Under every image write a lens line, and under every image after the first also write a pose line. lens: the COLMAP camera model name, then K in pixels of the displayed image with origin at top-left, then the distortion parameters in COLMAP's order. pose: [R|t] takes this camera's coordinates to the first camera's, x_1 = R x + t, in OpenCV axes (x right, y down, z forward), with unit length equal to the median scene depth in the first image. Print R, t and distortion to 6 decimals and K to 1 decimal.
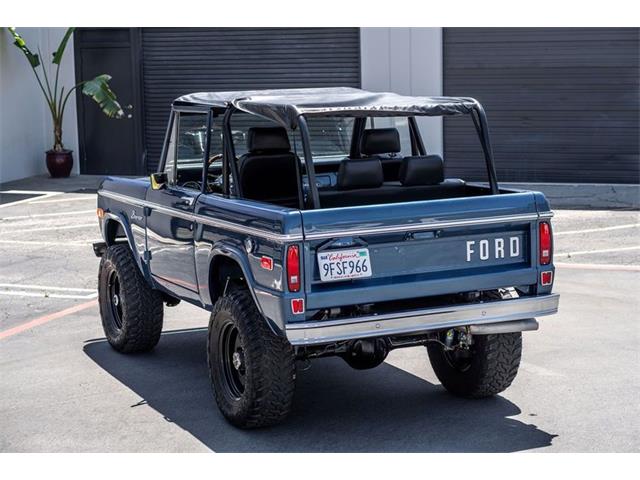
lens RADIAL K [[1434.1, 0, 320.0], [0, 1434.1, 240.0], [0, 0, 1]] dist [0.053284, 0.180056]
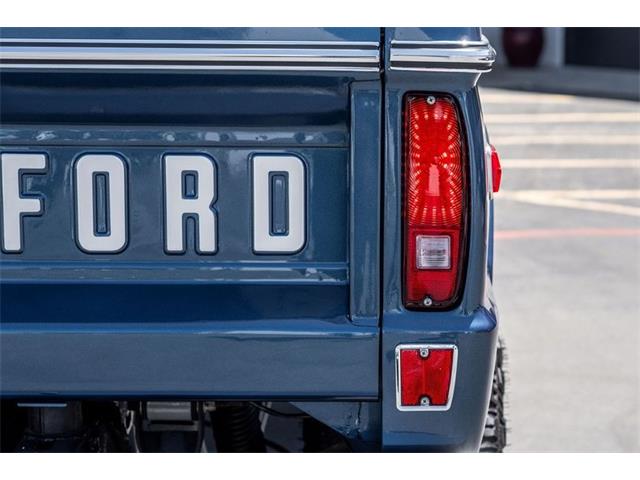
lens RADIAL K [[1434.1, 0, 320.0], [0, 1434.1, 240.0], [0, 0, 1]] dist [0.053284, 0.180056]
pose [[0.916569, 0.110093, -0.384422, 0.221408], [-0.089272, 0.993426, 0.071656, -0.005433], [0.389784, -0.031360, 0.920372, 0.820434]]
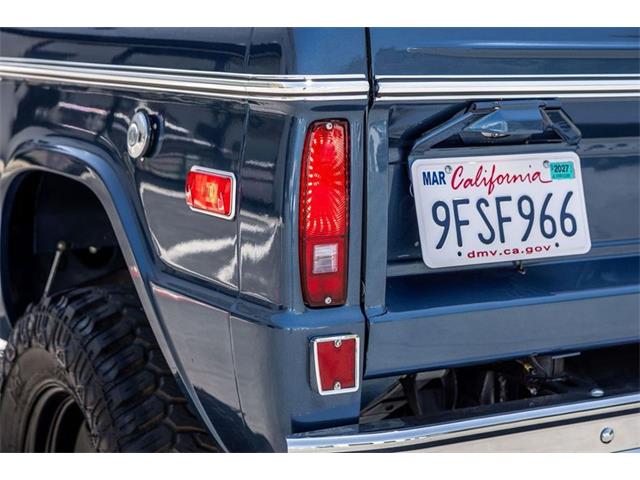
lens RADIAL K [[1434.1, 0, 320.0], [0, 1434.1, 240.0], [0, 0, 1]] dist [0.053284, 0.180056]
pose [[0.993013, 0.030449, 0.114008, -0.044373], [-0.032281, 0.999377, 0.014255, 0.019378], [-0.113503, -0.017835, 0.993378, 0.698800]]
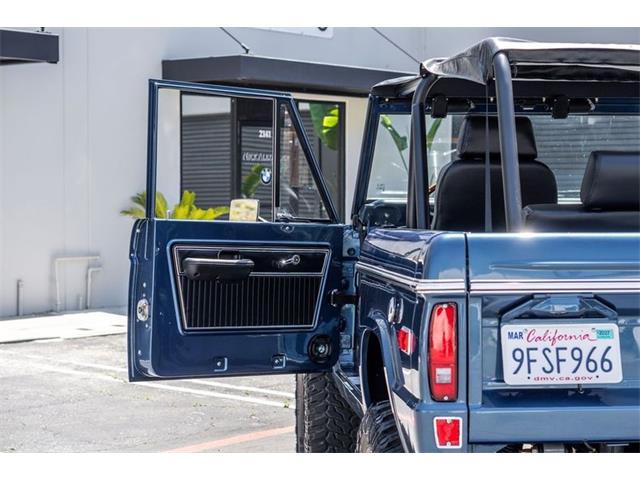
lens RADIAL K [[1392.7, 0, 320.0], [0, 1392.7, 240.0], [0, 0, 1]] dist [0.091033, 0.065531]
pose [[0.942094, 0.037904, -0.333200, 0.089308], [-0.071045, 0.993597, -0.087844, 0.024678], [0.327737, 0.106430, 0.938755, 0.508163]]
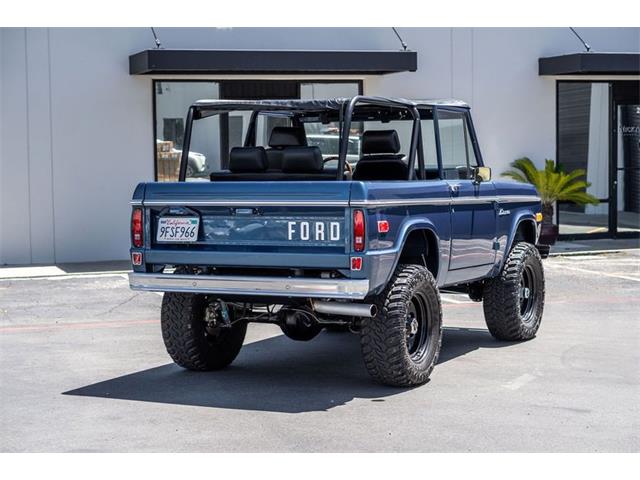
lens RADIAL K [[1434.1, 0, 320.0], [0, 1434.1, 240.0], [0, 0, 1]] dist [0.053284, 0.180056]
pose [[0.621223, 0.062562, -0.781132, 0.969332], [-0.112762, 0.993571, -0.010101, 0.023265], [0.775478, 0.094356, 0.624284, 0.328041]]
